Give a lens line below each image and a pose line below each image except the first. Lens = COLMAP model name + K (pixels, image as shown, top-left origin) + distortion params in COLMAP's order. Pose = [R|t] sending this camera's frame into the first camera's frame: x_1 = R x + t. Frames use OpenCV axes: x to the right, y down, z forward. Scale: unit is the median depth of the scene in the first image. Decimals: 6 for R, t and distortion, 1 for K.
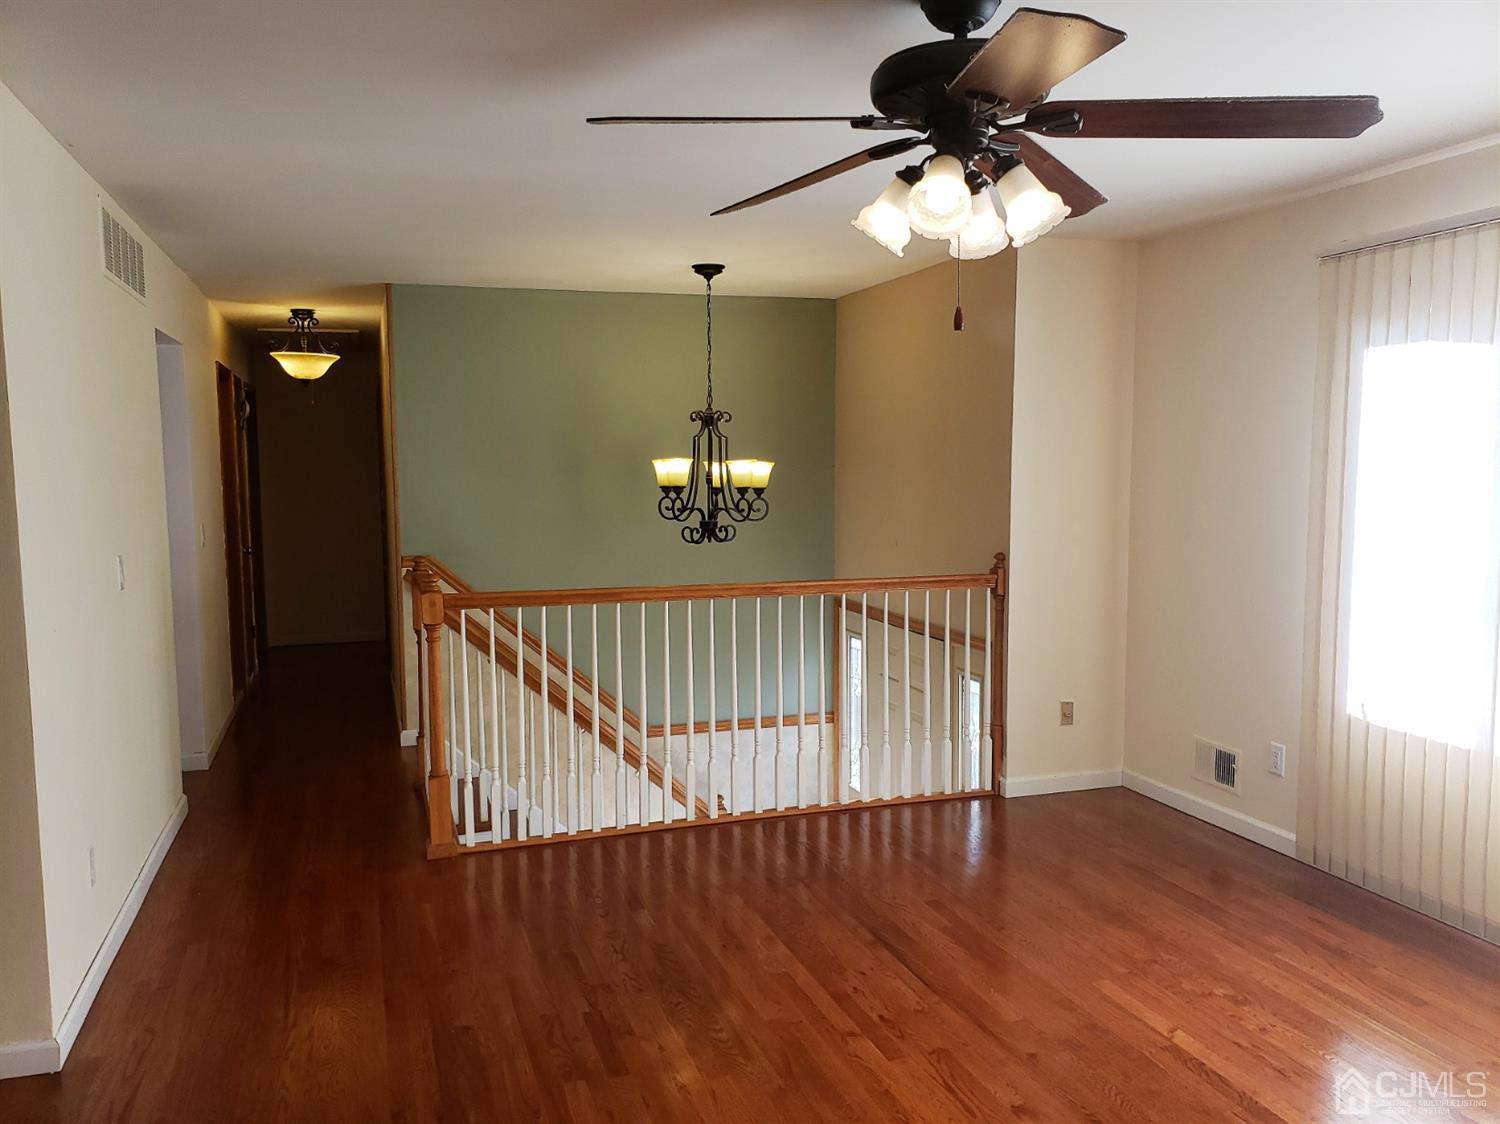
lens RADIAL K [[1162.0, 0, 750.0], [0, 1162.0, 562.0], [0, 0, 1]] dist [0.192378, -0.439720]
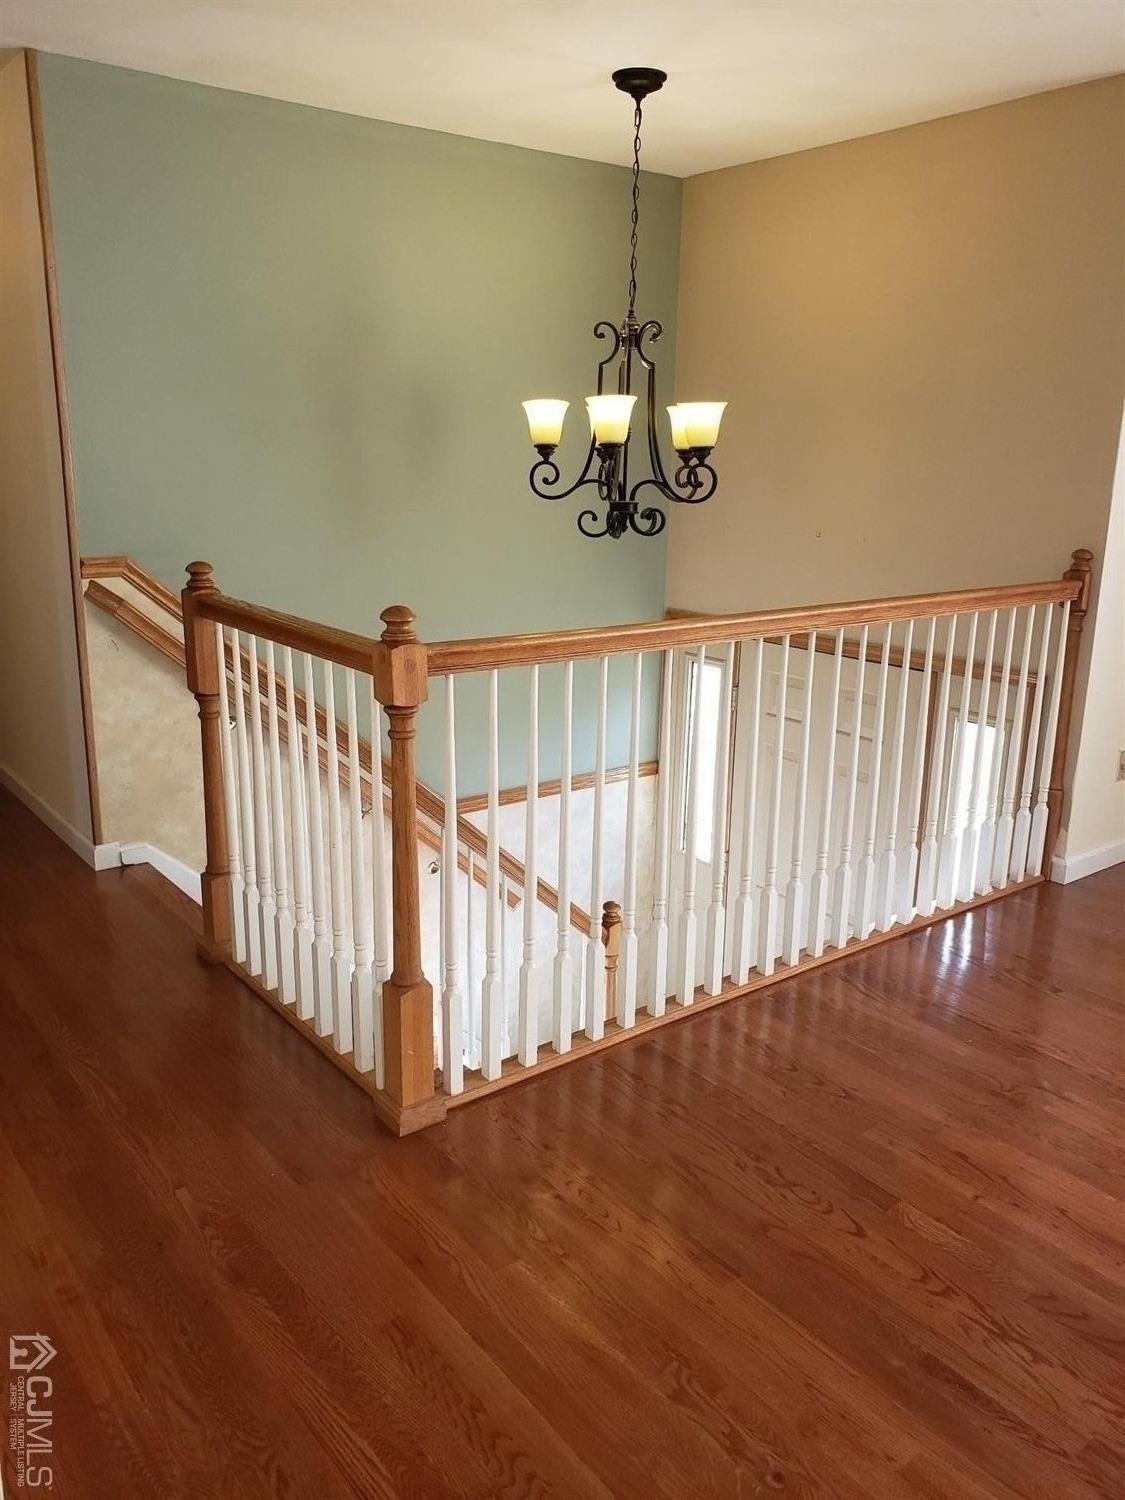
lens RADIAL K [[1180.5, 0, 565.9], [0, 1180.5, 717.6], [0, 0, 1]] dist [0.012156, 0.010122]
pose [[0.940125, -0.055919, 0.336212, -0.298534], [0.006771, 0.989318, 0.145613, -0.012497], [-0.340764, -0.134618, 0.930461, 0.399311]]
